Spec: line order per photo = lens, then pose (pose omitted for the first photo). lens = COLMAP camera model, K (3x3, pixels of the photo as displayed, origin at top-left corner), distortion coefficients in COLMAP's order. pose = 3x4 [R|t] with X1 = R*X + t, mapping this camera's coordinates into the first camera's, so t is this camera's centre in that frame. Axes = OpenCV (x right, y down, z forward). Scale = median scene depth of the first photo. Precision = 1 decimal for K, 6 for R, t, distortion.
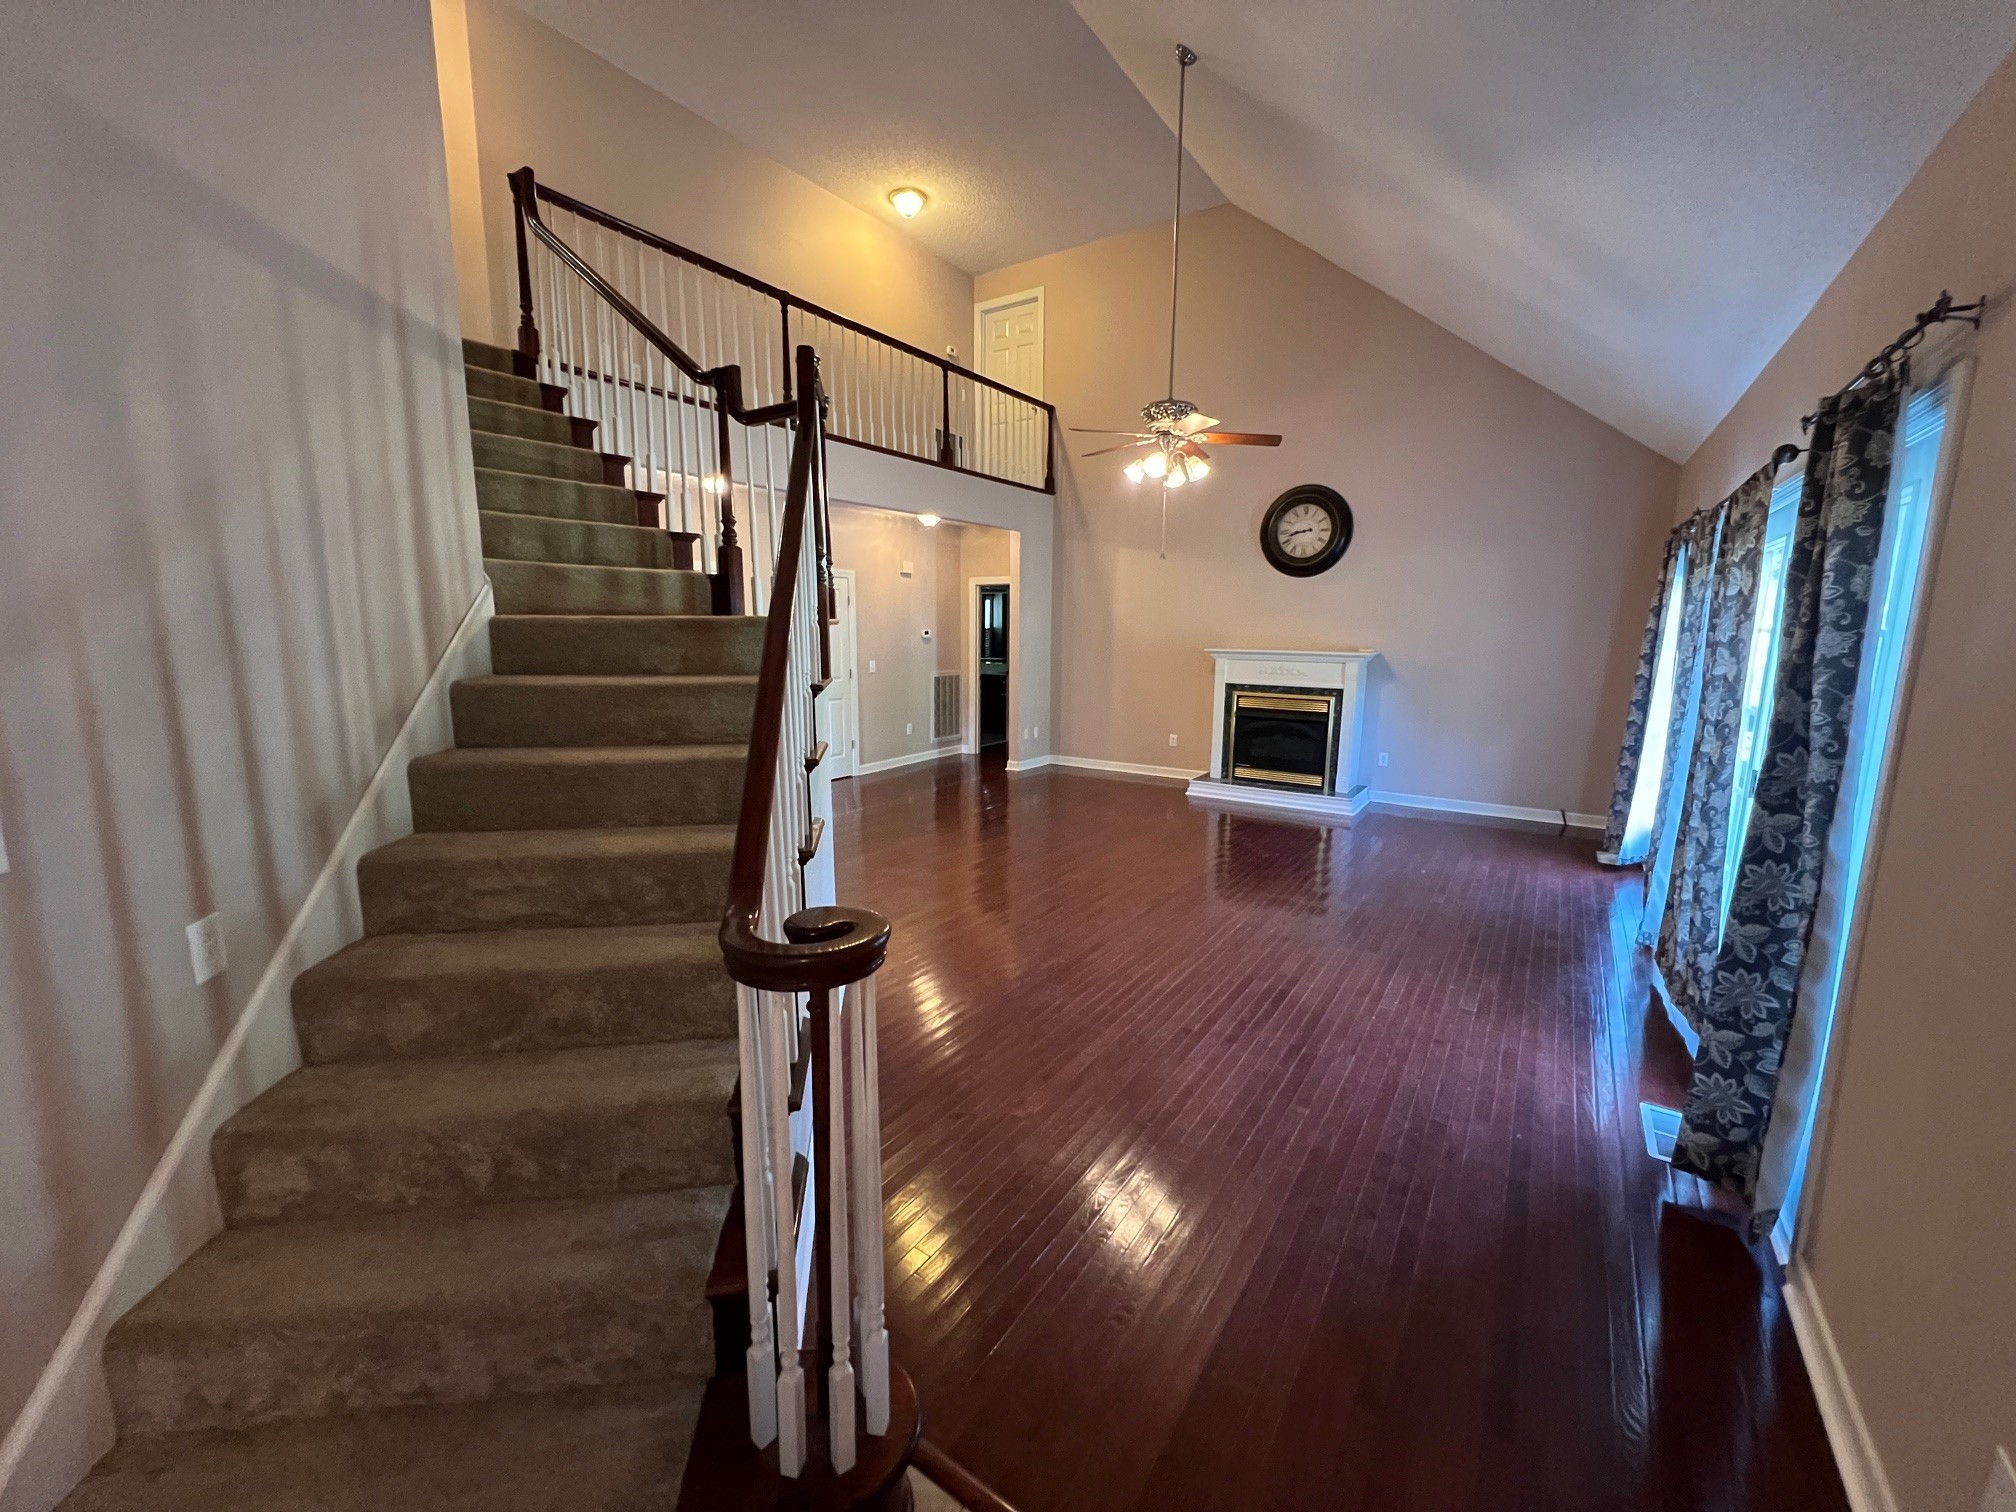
lens RADIAL K [[804.7, 0, 1006.7], [0, 804.7, 753.6], [0, 0, 1]] dist [-0.003845, 0.000878]
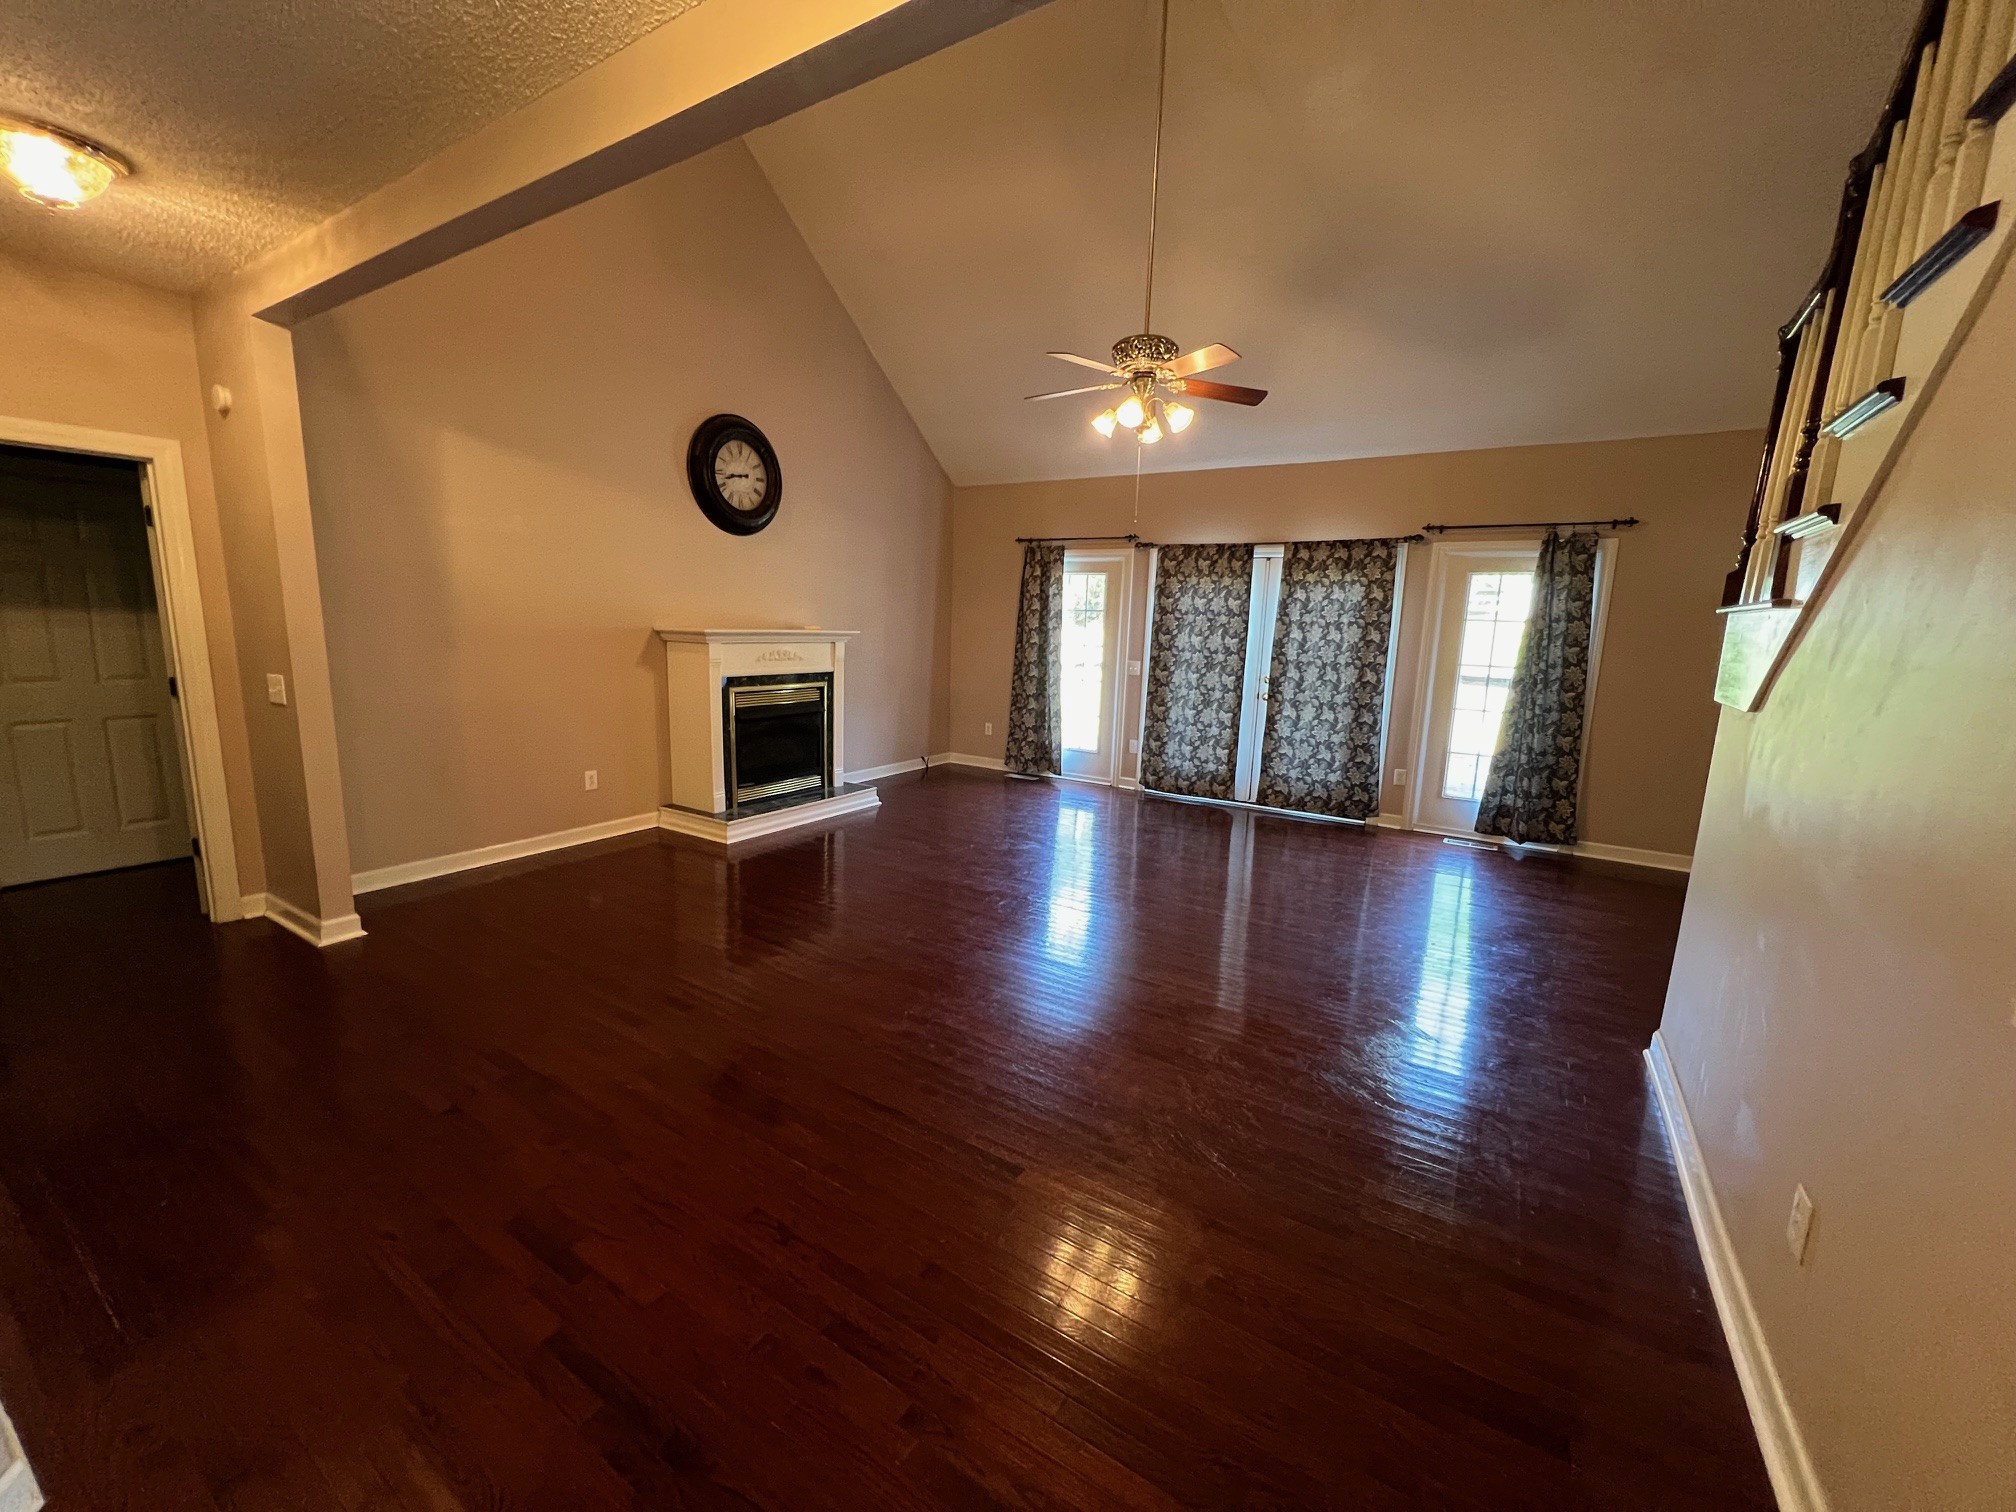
lens RADIAL K [[825.1, 0, 1000.7], [0, 825.1, 764.6], [0, 0, 1]] dist [-0.000466, 0.000079]
pose [[-0.041933, -0.176471, 0.983412, -0.473666], [0.130934, 0.974819, 0.180512, -0.113228], [-0.990504, 0.136331, -0.017771, 0.791298]]
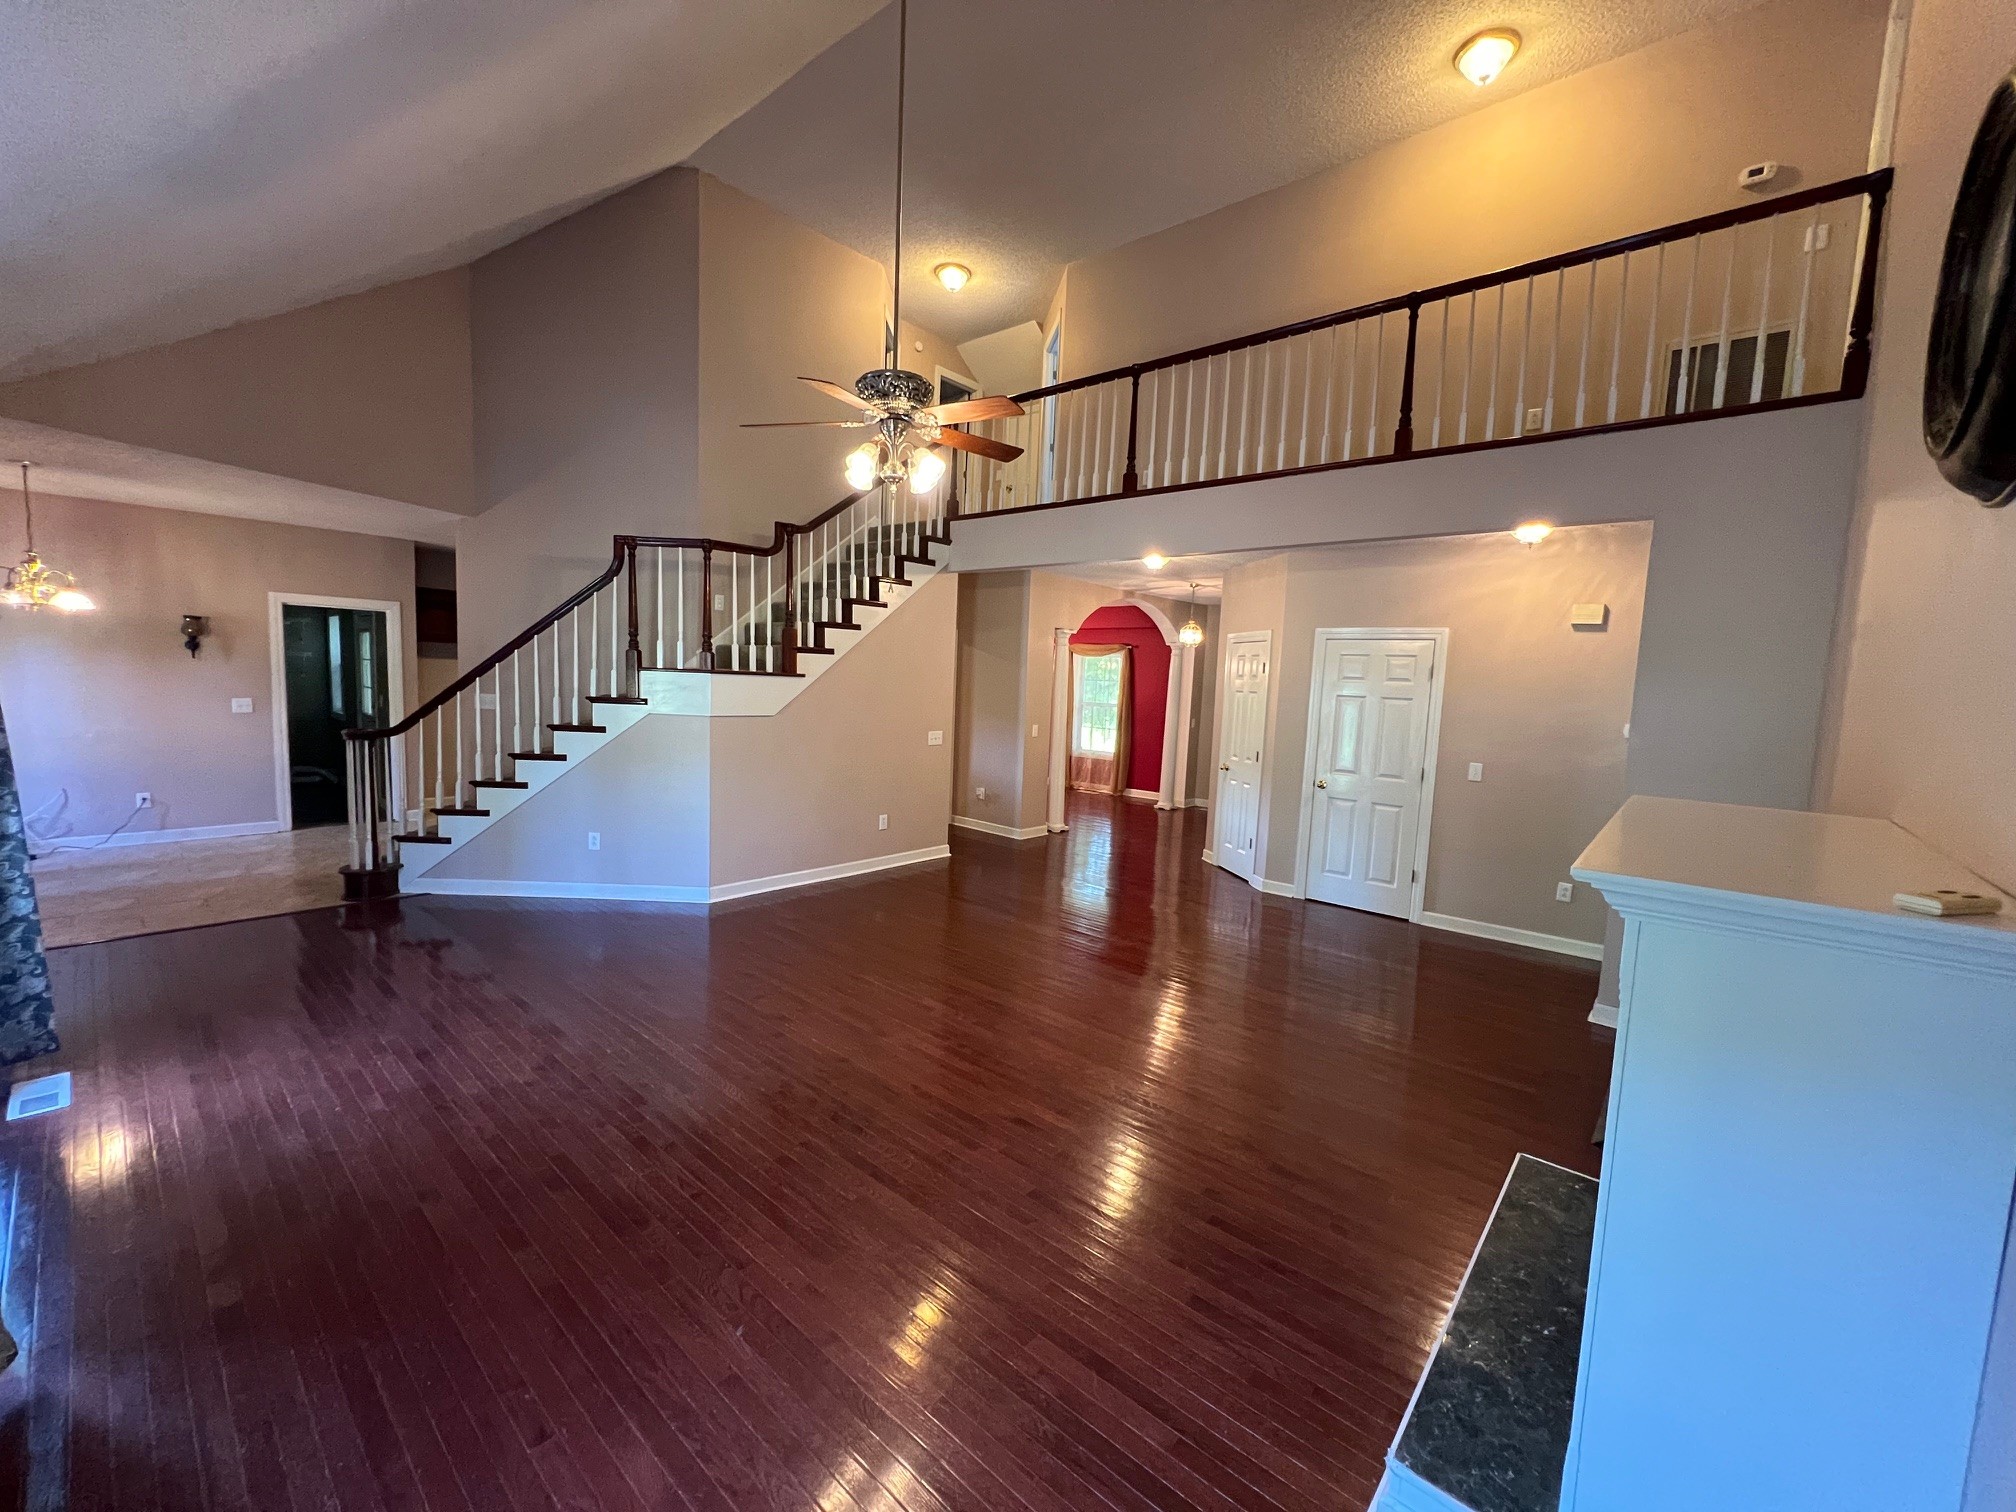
lens RADIAL K [[804.7, 0, 1006.7], [0, 804.7, 753.6], [0, 0, 1]] dist [-0.003845, 0.000878]
pose [[-0.118095, 0.083596, -0.989477, 0.593104], [-0.202654, 0.973450, 0.106429, -0.131218], [0.972103, 0.213090, -0.098018, 0.791622]]
